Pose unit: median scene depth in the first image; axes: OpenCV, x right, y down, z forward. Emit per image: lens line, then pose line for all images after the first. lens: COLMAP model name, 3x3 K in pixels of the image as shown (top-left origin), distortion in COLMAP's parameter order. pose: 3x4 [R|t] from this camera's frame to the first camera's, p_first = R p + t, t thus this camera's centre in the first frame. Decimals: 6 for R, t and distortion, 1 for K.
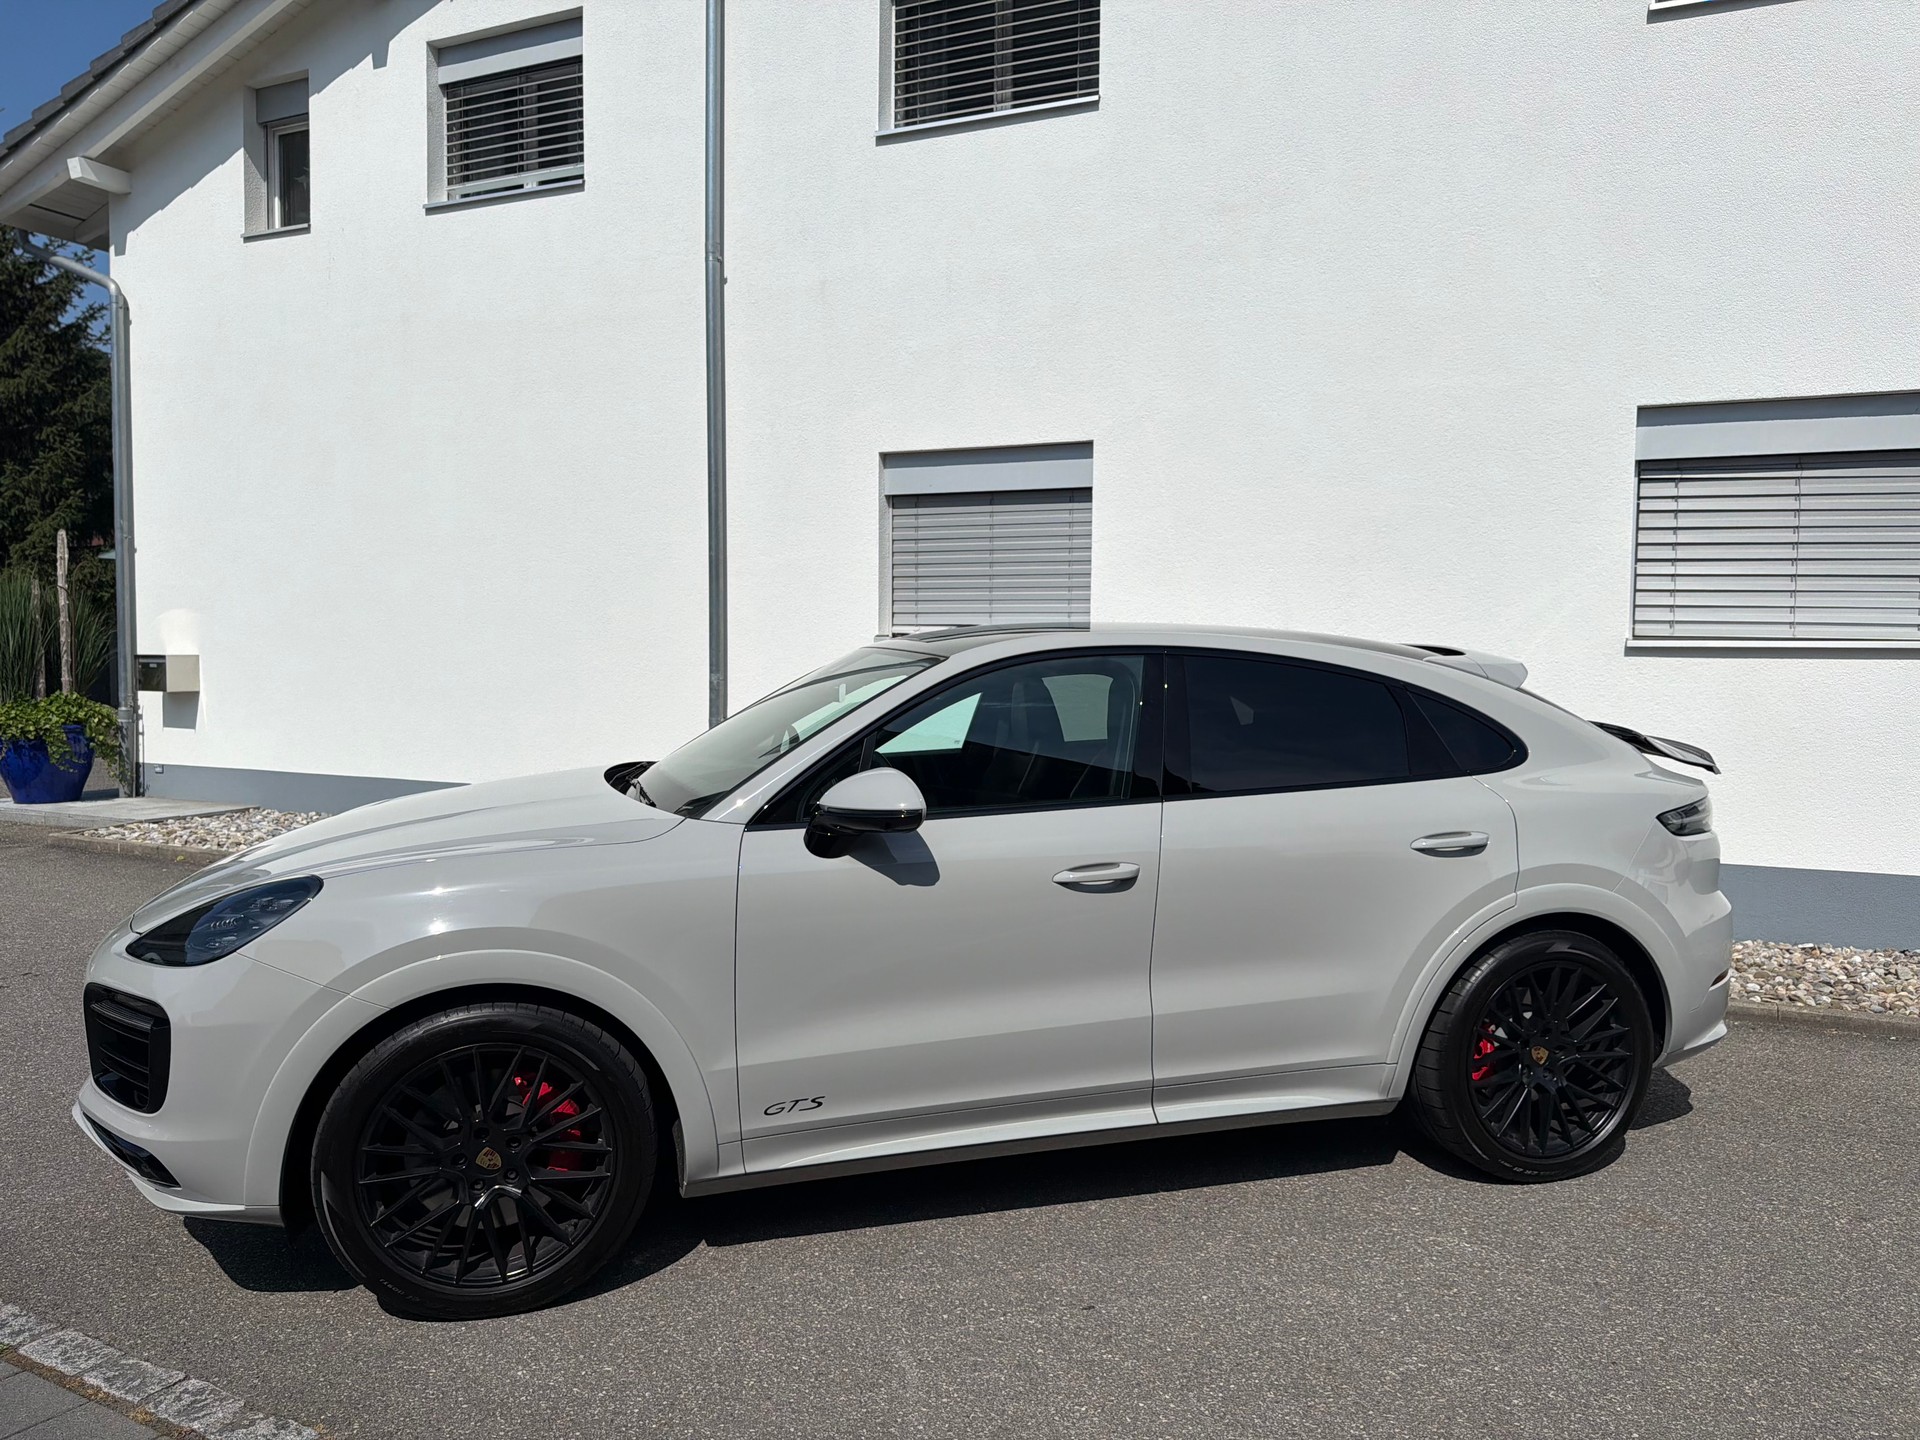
lens RADIAL K [[1356.8, 0, 957.4], [0, 1356.8, 729.9], [0, 0, 1]] dist [0.036301, -0.035059]
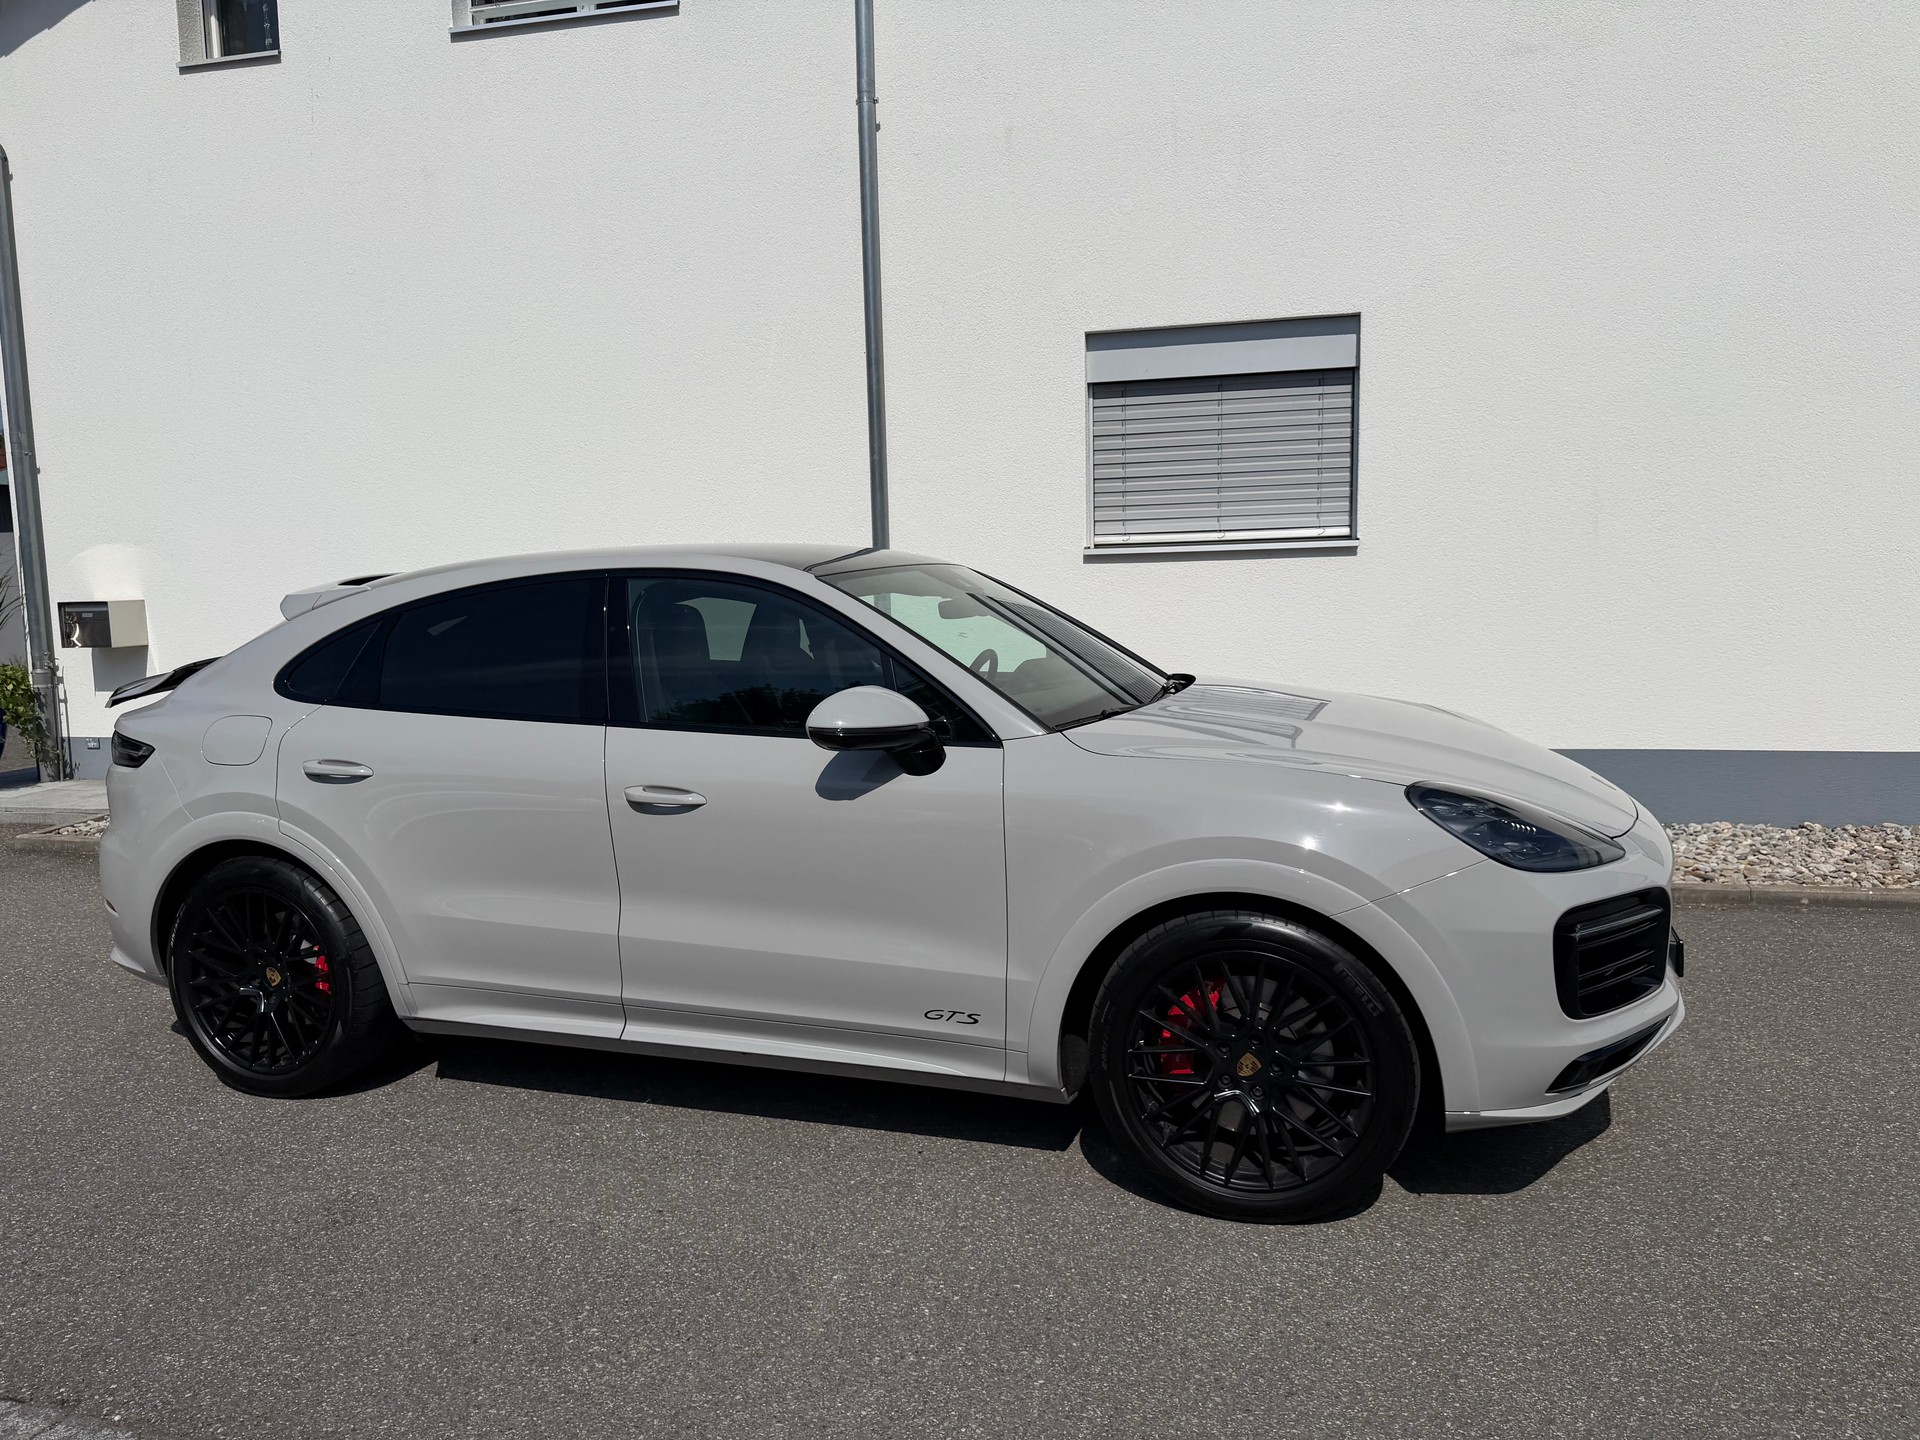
lens RADIAL K [[1343.8, 0, 960.0], [0, 1343.8, 720.0], [0, 0, 1]] dist [0.157895, -0.300197]
pose [[0.982142, -0.053066, 0.180500, -0.303210], [0.043799, 0.997528, 0.054948, -0.009613], [-0.182970, -0.046061, 0.982039, 0.154188]]
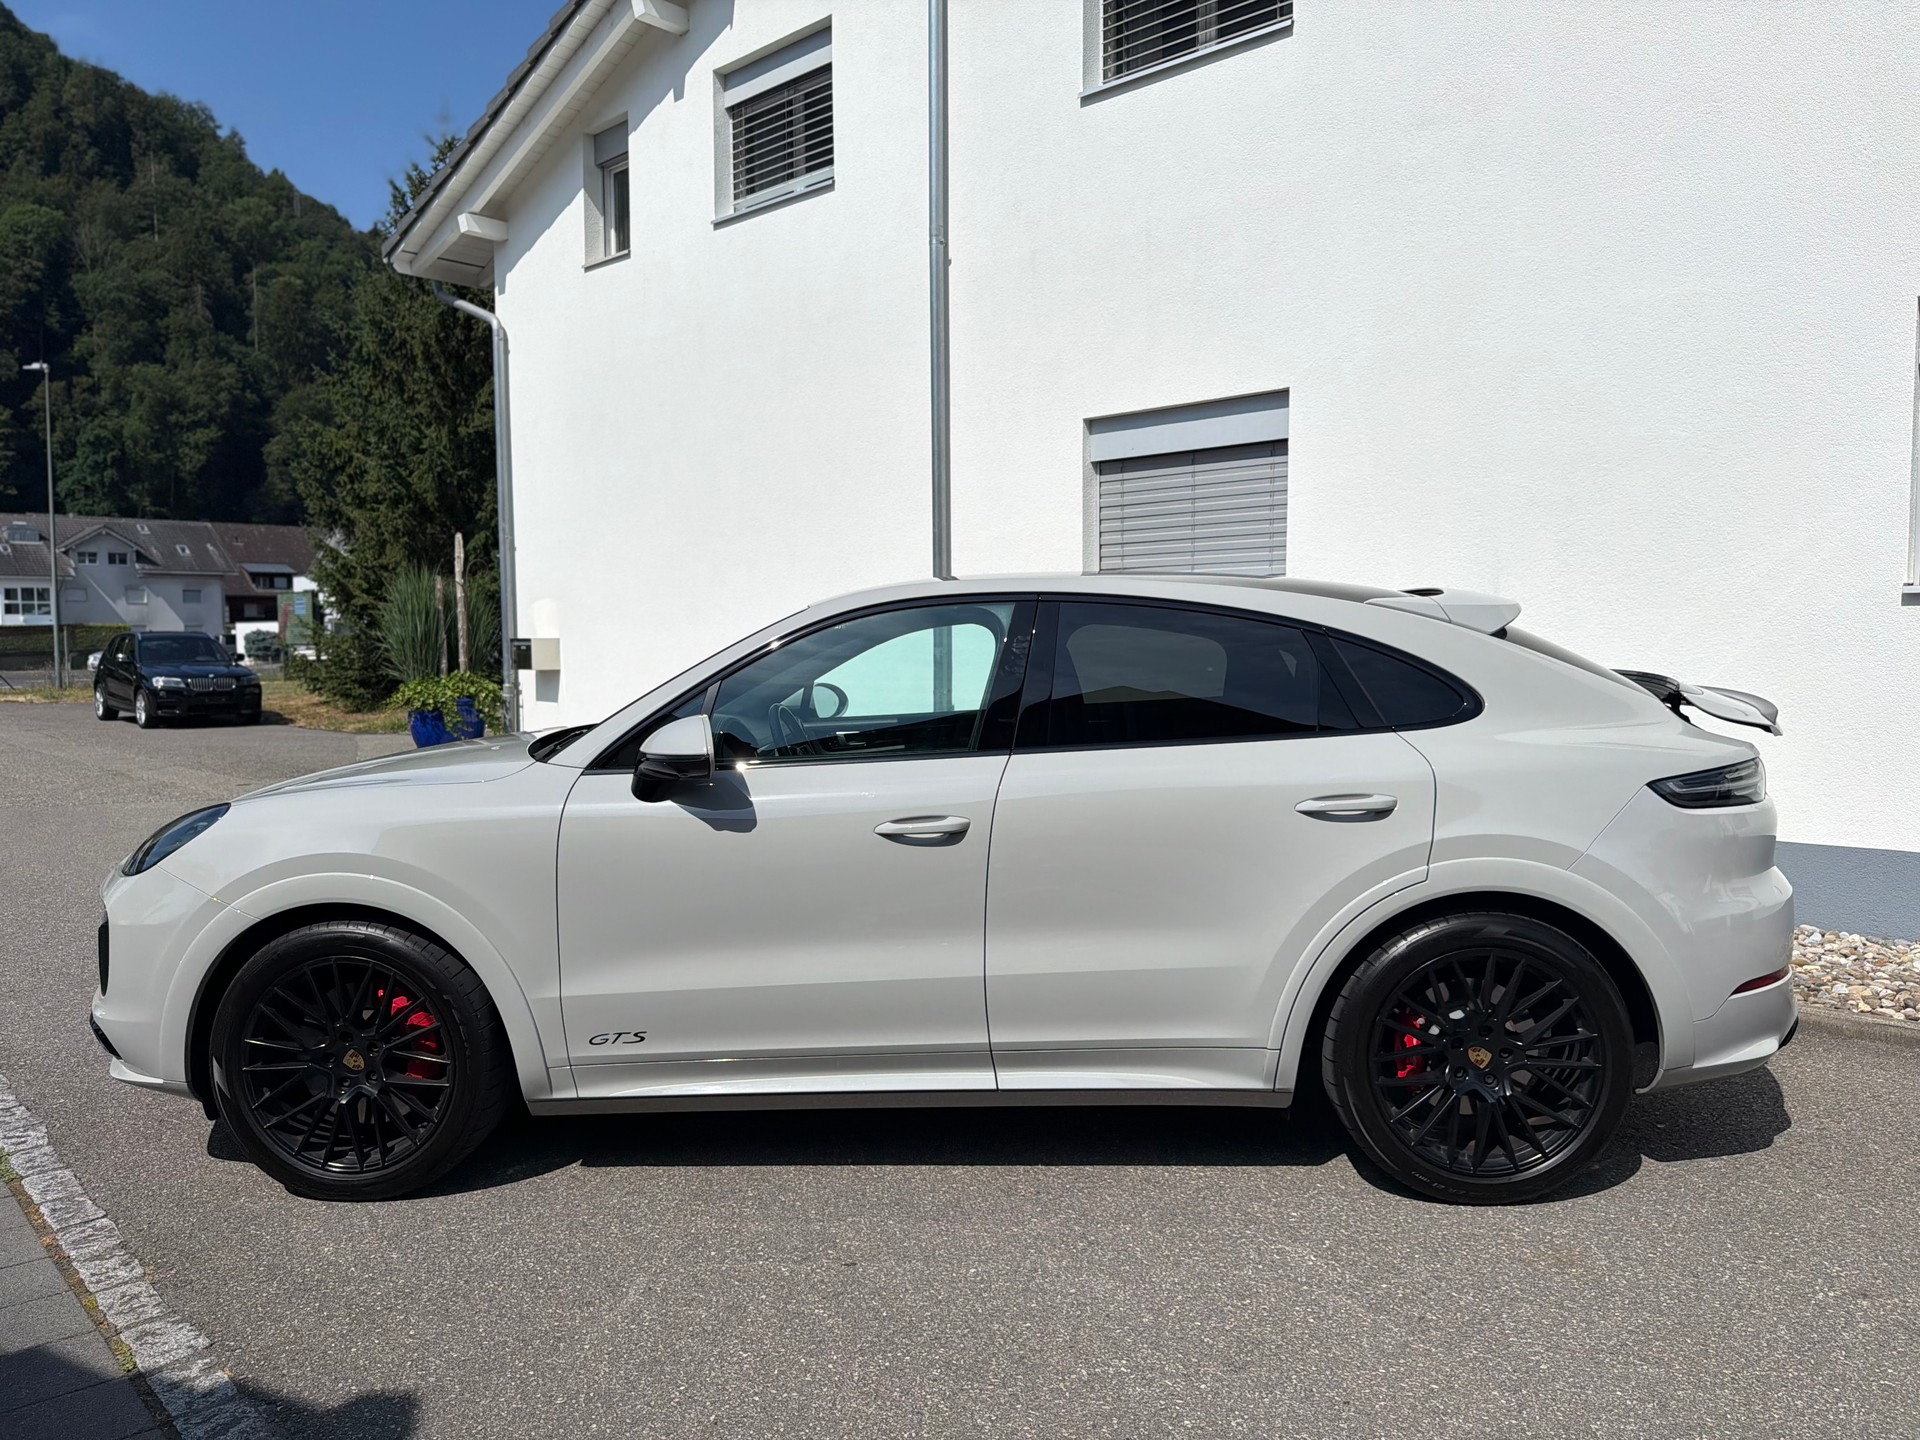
lens RADIAL K [[1364.0, 0, 960.0], [0, 1364.0, 720.0], [0, 0, 1]] dist [0.008901, -0.006143]
pose [[0.946589, 0.004943, -0.322404, 0.175069], [-0.003742, 0.999984, 0.004345, 0.010479], [0.322420, -0.002907, 0.946592, 0.036883]]
